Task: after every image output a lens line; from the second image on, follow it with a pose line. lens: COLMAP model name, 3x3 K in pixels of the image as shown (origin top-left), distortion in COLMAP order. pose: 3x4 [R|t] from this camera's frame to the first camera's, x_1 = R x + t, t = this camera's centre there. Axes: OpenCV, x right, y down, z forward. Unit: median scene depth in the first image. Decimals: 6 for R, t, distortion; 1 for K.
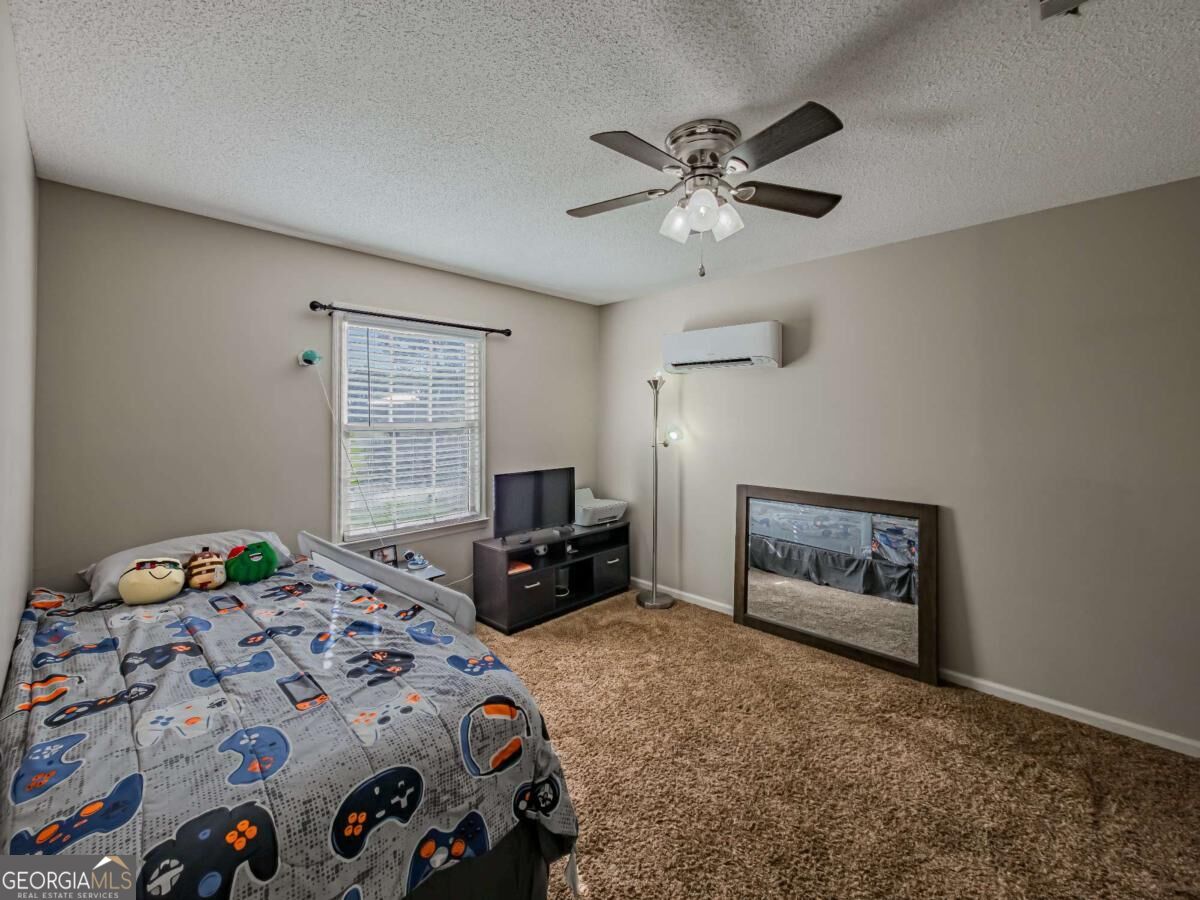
lens RADIAL K [[504.2, 0, 599.1], [0, 504.2, 411.7], [0, 0, 1]] dist [0.001488, 0.000104]
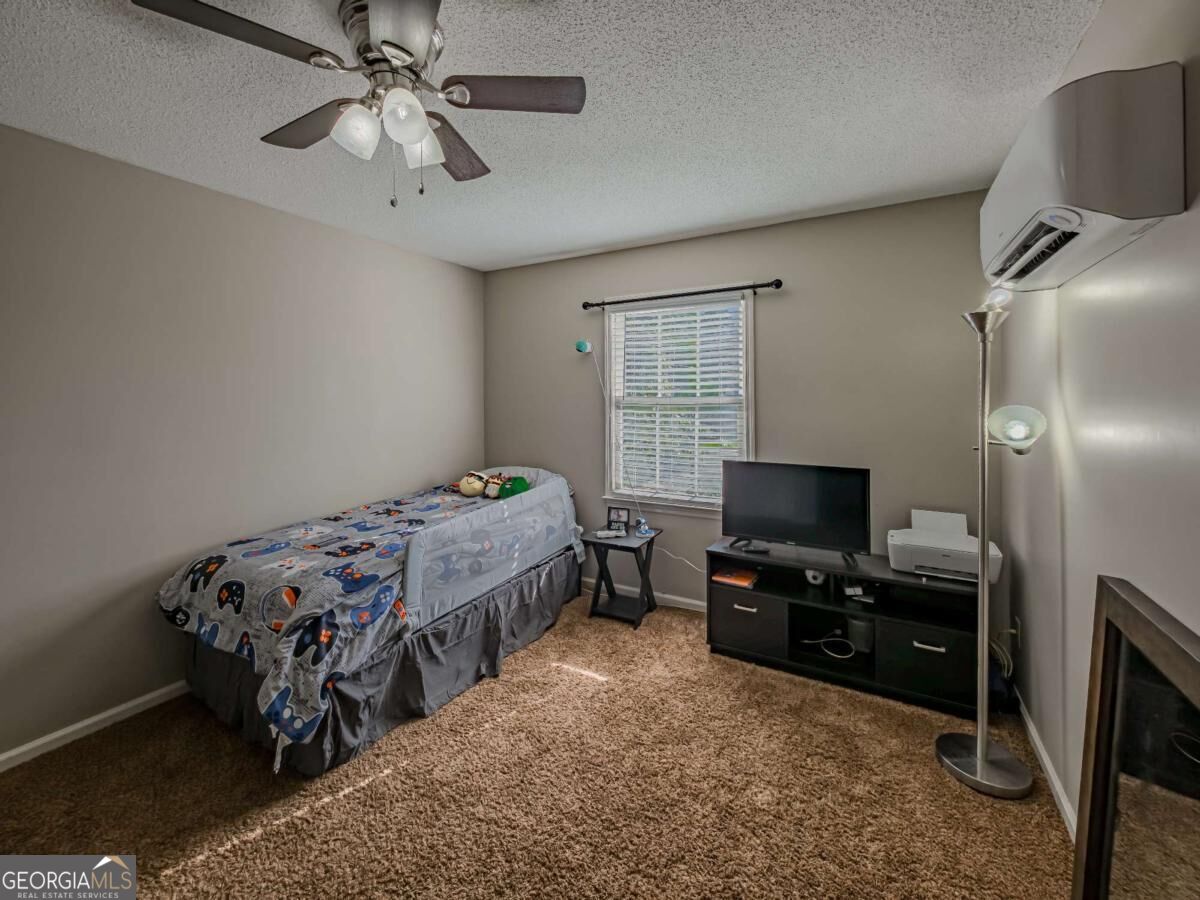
lens RADIAL K [[493.0, 0, 602.4], [0, 493.0, 394.2], [0, 0, 1]] dist [0.000457, -0.000027]
pose [[0.253773, 0.001322, -0.967263, 0.546986], [0.015067, 0.999872, 0.005320, 0.007398], [0.967146, -0.015924, 0.253721, 0.598918]]
